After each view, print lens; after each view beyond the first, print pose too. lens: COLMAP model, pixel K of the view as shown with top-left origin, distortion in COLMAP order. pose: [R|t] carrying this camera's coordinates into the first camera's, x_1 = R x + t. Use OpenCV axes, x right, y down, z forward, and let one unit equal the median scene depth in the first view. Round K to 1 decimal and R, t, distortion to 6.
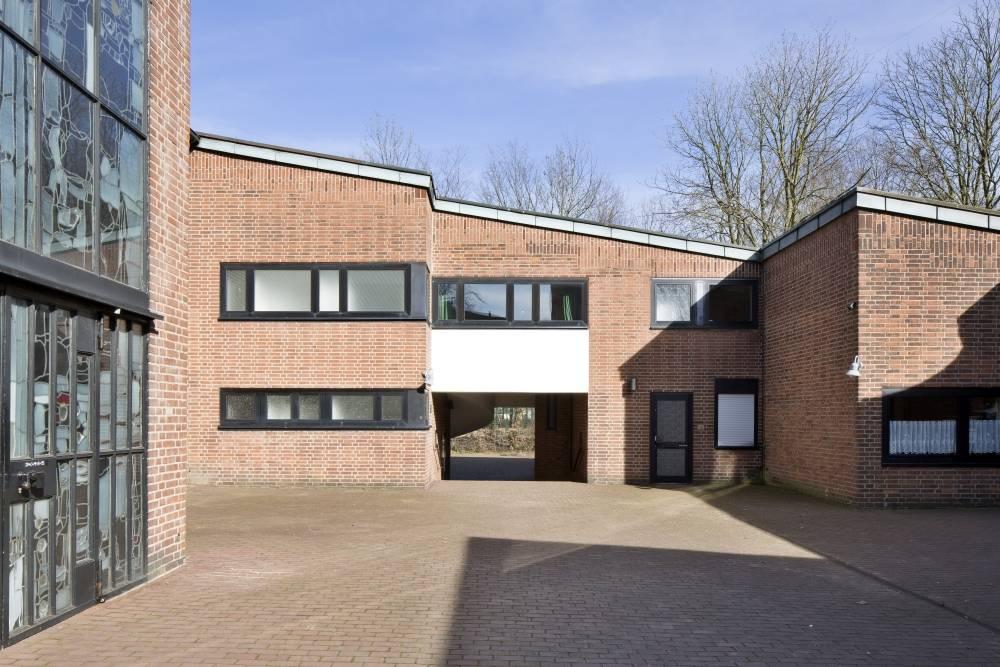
lens RADIAL K [[709.5, 0, 499.4], [0, 709.5, 320.0], [0, 0, 1]] dist [-0.004081, 0.001933]
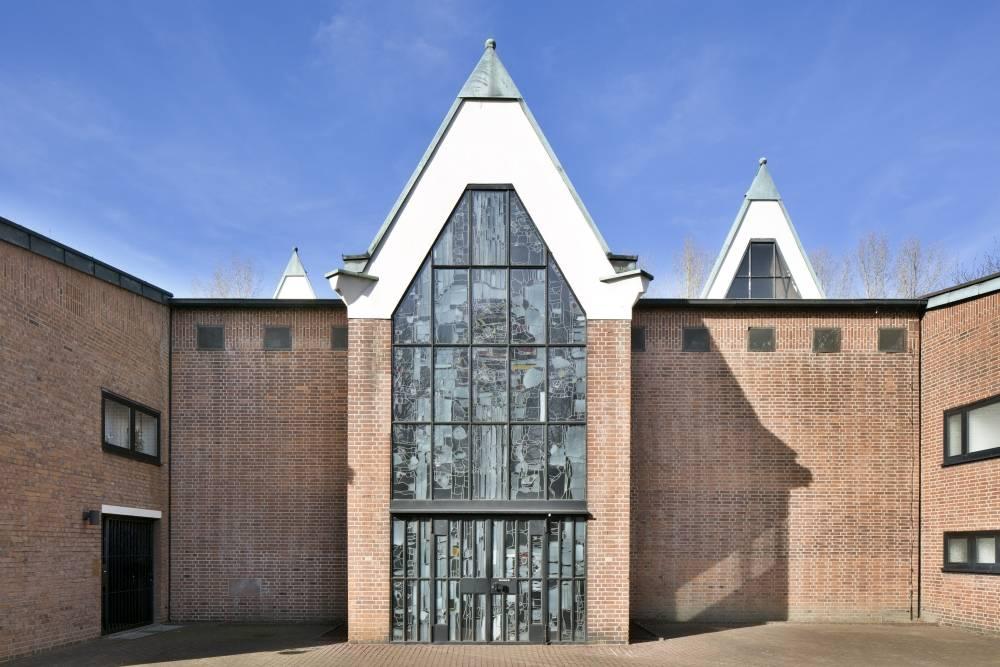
lens RADIAL K [[709.5, 0, 499.4], [0, 709.5, 320.0], [0, 0, 1]] dist [-0.004081, 0.001933]
pose [[-0.001319, -0.310445, -0.950590, 1.921694], [0.136924, 0.941582, -0.307693, 0.080663], [0.990581, -0.130565, 0.041266, 0.840613]]
